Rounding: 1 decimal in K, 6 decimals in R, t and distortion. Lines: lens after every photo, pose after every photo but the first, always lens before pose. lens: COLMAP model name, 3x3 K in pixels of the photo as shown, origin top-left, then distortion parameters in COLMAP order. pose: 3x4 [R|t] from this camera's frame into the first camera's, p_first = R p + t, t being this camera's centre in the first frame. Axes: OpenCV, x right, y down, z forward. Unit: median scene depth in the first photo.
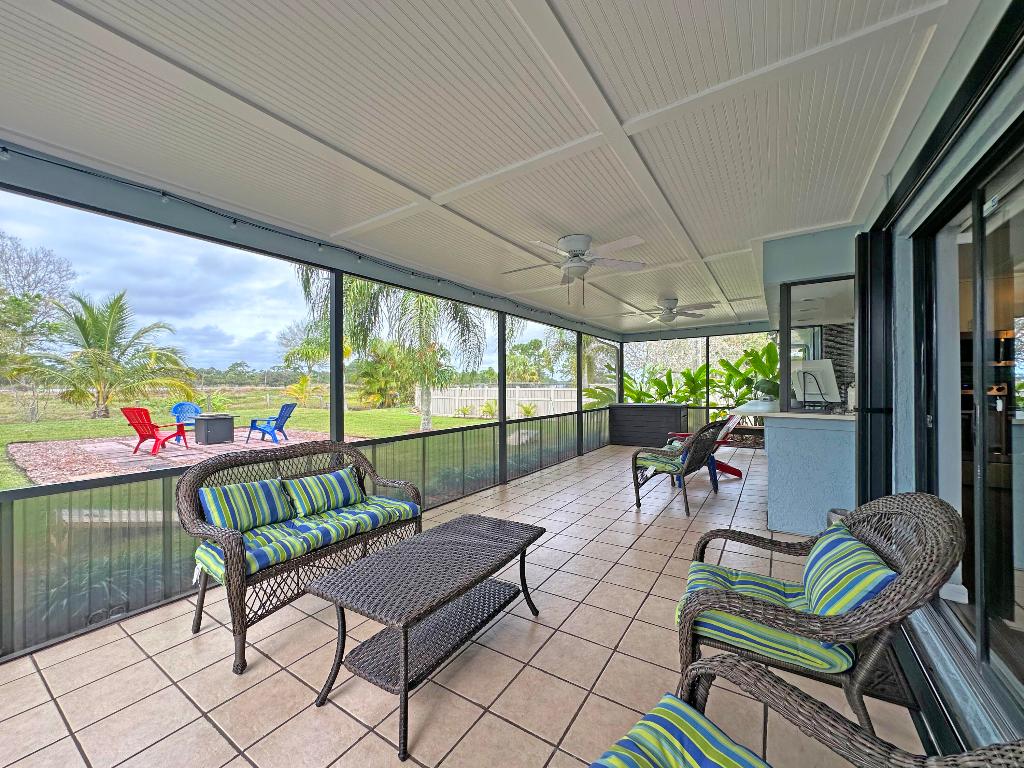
lens RADIAL K [[407.4, 0, 512.0], [0, 407.4, 384.0], [0, 0, 1]] dist [-0.001105, 0.000020]
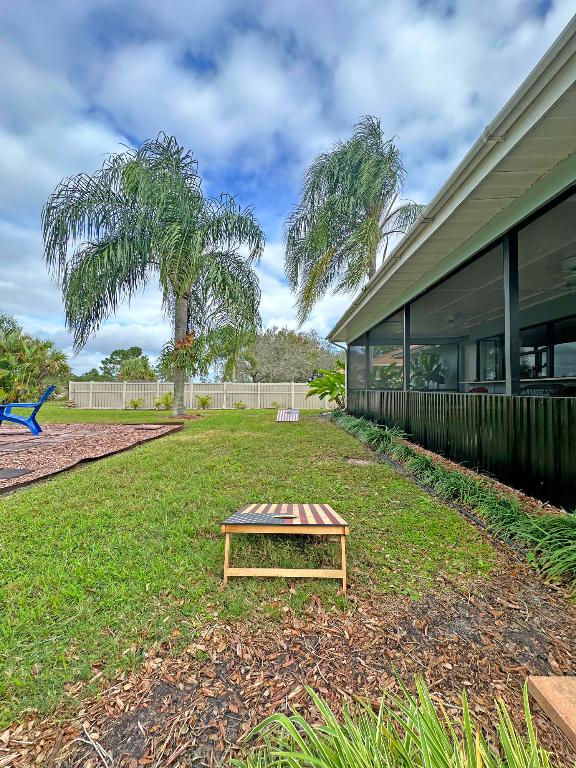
lens RADIAL K [[305.7, 0, 288.0], [0, 305.7, 384.0], [0, 0, 1]] dist [0.005727, 0.000331]
pose [[0.835514, 0.014453, 0.549279, -0.223277], [-0.007426, 0.999860, -0.015013, 0.023583], [-0.549419, 0.008465, 0.835504, 0.105784]]
